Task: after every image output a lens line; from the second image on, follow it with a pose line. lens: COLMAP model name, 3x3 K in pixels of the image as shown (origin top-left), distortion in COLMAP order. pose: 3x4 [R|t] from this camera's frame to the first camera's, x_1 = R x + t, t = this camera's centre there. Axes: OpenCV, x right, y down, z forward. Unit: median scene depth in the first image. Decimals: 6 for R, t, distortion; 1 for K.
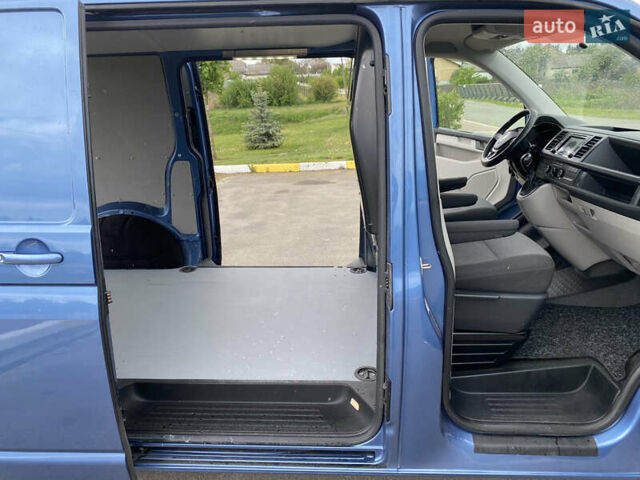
lens RADIAL K [[534.9, 0, 308.7], [0, 534.9, 255.5], [0, 0, 1]] dist [0.029579, -0.008708]
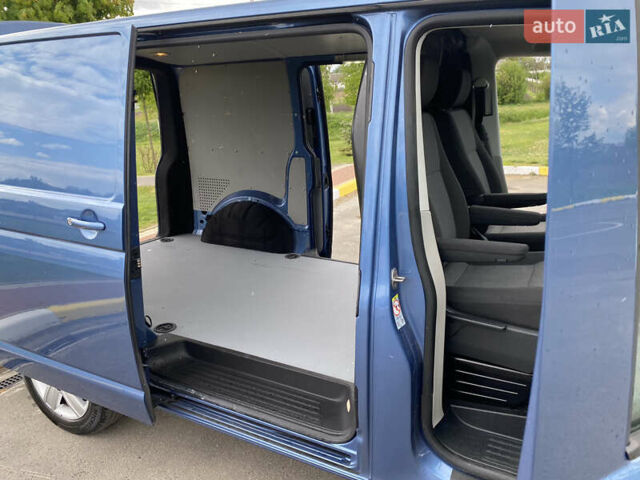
lens RADIAL K [[534.9, 0, 308.7], [0, 534.9, 255.5], [0, 0, 1]] dist [0.029579, -0.008708]
pose [[0.889849, 0.135677, -0.435616, 0.410873], [-0.132669, 0.990452, 0.037477, -0.031282], [0.436541, 0.024444, 0.899352, 0.047322]]
